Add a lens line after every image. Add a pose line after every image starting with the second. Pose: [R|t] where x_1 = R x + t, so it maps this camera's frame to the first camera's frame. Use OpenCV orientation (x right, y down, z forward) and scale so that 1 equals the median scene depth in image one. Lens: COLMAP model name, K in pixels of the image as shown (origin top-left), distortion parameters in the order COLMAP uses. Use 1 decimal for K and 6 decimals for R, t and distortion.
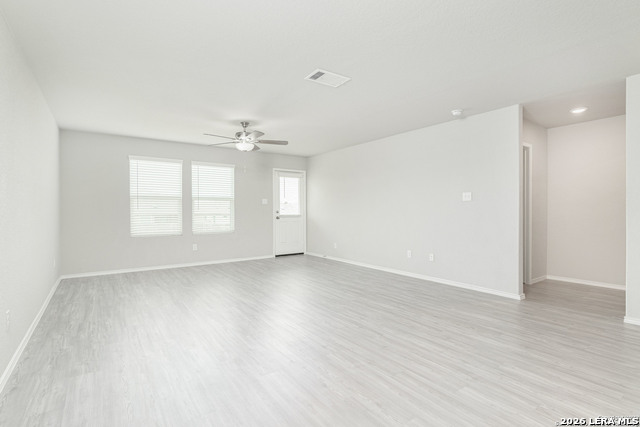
lens RADIAL K [[302.6, 0, 311.6], [0, 302.6, 209.0], [0, 0, 1]] dist [0.000483, -0.000347]
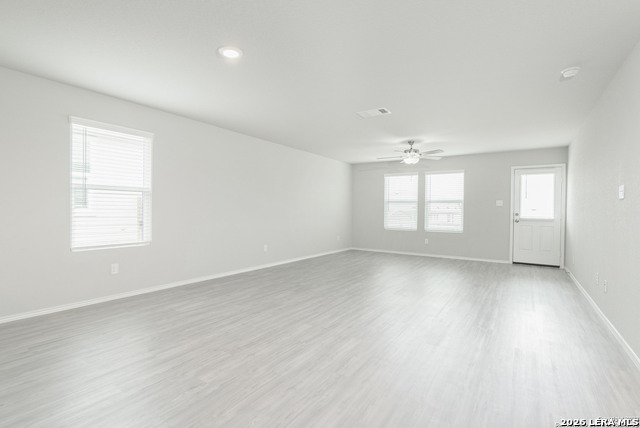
lens RADIAL K [[300.3, 0, 320.0], [0, 300.3, 214.0], [0, 0, 1]] dist [0.001838, 0.000107]
pose [[0.359225, 0.017508, -0.933087, 0.782725], [-0.009672, 0.999840, 0.015037, 0.000724], [0.933201, 0.003623, 0.359337, 0.198990]]
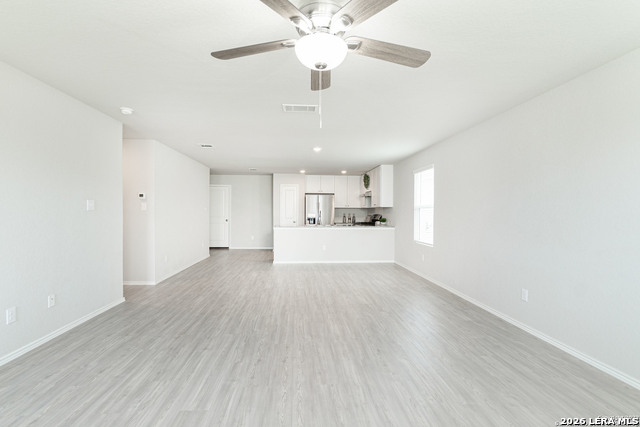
lens RADIAL K [[302.6, 0, 311.6], [0, 302.6, 209.0], [0, 0, 1]] dist [0.000483, -0.000347]
pose [[-0.849632, -0.001174, 0.527375, -0.386731], [-0.007641, 0.999920, -0.010084, -0.025986], [-0.527321, -0.012597, -0.849573, 1.273439]]
